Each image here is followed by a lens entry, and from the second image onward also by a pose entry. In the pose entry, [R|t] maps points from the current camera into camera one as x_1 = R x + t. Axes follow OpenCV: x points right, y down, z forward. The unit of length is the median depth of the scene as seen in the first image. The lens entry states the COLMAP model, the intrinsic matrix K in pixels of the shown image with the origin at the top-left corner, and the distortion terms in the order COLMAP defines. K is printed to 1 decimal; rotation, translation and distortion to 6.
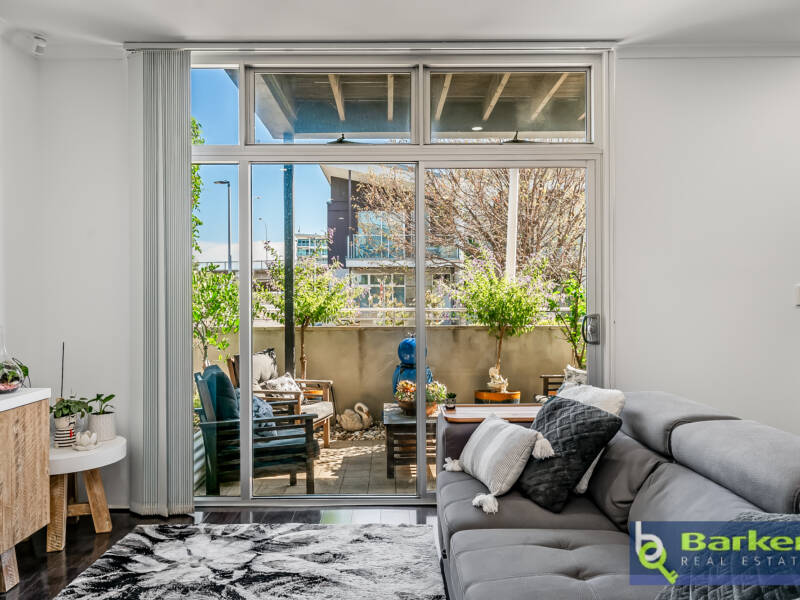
lens RADIAL K [[612.8, 0, 397.6], [0, 612.8, 302.8], [0, 0, 1]] dist [-0.001065, -0.001168]
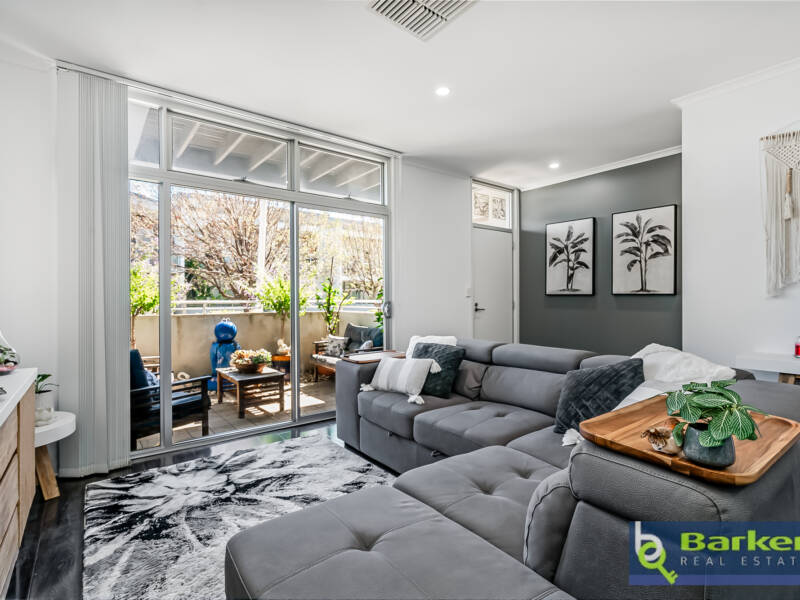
lens RADIAL K [[405.6, 0, 400.7], [0, 405.6, 297.9], [0, 0, 1]] dist [-0.013525, 0.004522]
pose [[0.793297, 0.003005, 0.608828, -0.475804], [0.001146, 0.999979, -0.006429, 0.020724], [-0.608834, 0.005798, 0.793276, 0.043687]]
